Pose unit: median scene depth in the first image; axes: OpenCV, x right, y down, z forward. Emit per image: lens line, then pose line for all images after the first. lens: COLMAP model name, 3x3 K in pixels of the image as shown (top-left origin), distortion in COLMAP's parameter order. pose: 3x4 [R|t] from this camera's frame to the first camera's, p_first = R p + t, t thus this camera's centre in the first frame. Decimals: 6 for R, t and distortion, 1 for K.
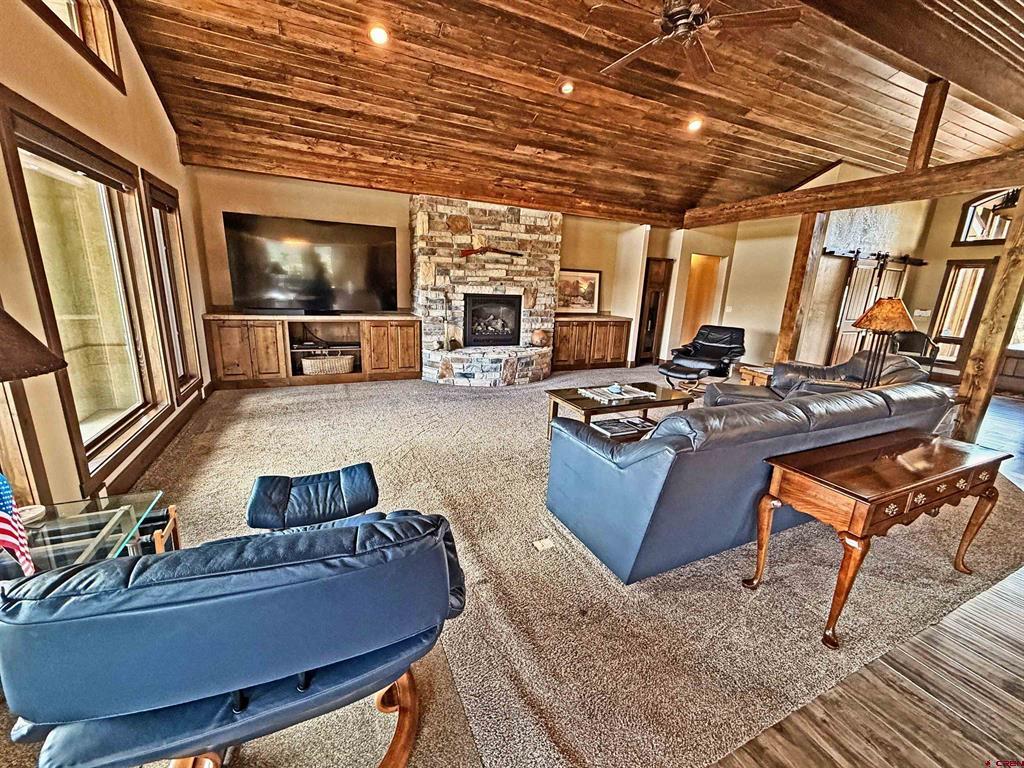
lens RADIAL K [[408.9, 0, 508.2], [0, 408.9, 384.0], [0, 0, 1]] dist [-0.000464, 0.000246]
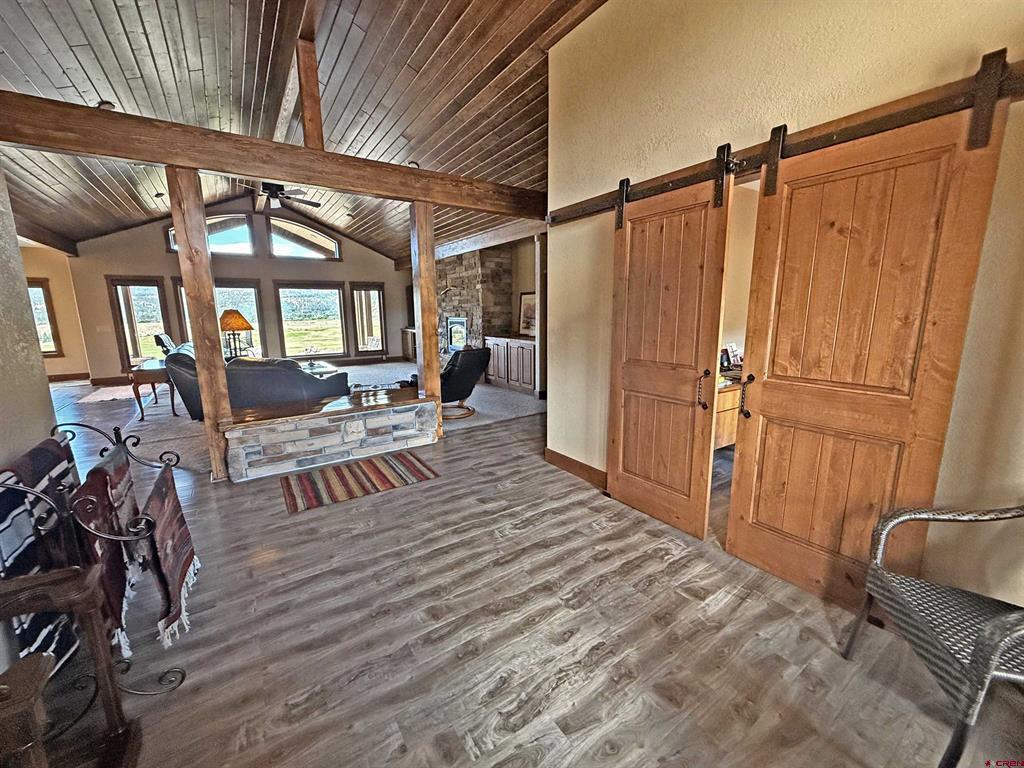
lens RADIAL K [[405.0, 0, 507.3], [0, 405.0, 384.3], [0, 0, 1]] dist [0.000588, 0.000118]
pose [[0.162412, 0.135185, -0.977419, 1.566389], [-0.219189, 0.970764, 0.097843, -0.193184], [0.962070, 0.198349, 0.187295, 1.073233]]
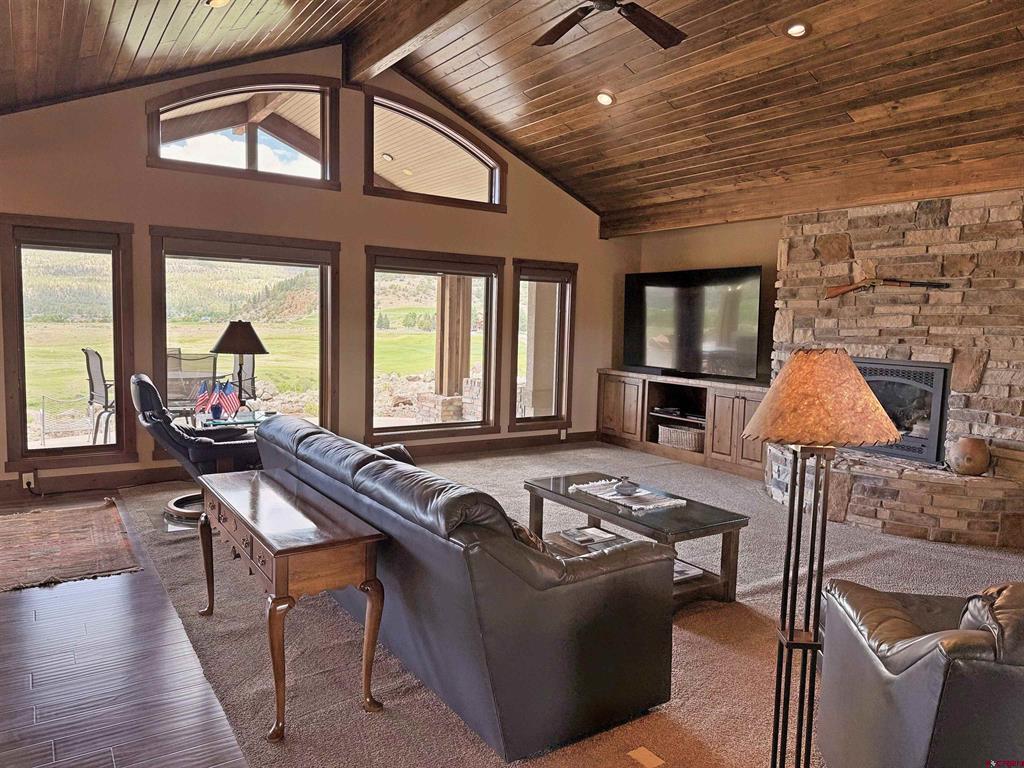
lens RADIAL K [[720.5, 0, 513.8], [0, 720.5, 385.1], [0, 0, 1]] dist [0.044464, -0.058305]
pose [[0.161514, 0.052388, -0.985479, 0.939132], [-0.258771, 0.965897, 0.008936, -0.075258], [0.952340, 0.253570, 0.169562, 0.419046]]
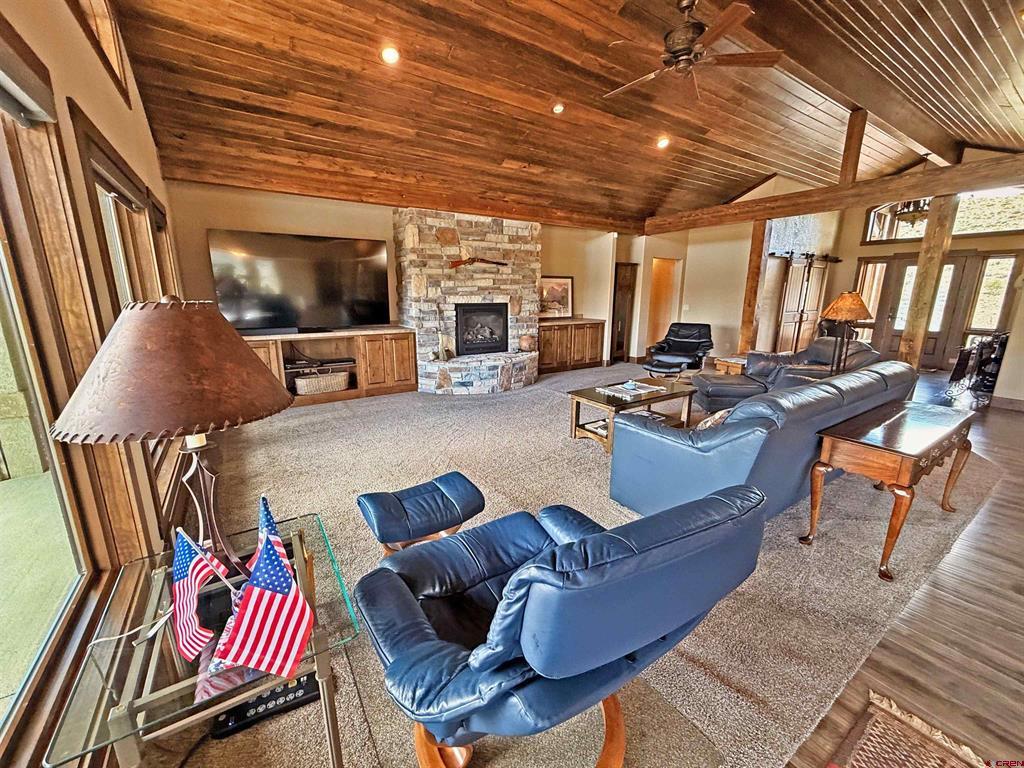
lens RADIAL K [[408.9, 0, 508.2], [0, 408.9, 384.0], [0, 0, 1]] dist [-0.000464, 0.000246]
pose [[0.987722, -0.070632, 0.139343, -0.144597], [0.072614, 0.997318, -0.009184, -0.004142], [-0.138321, 0.019189, 0.990202, -0.020328]]
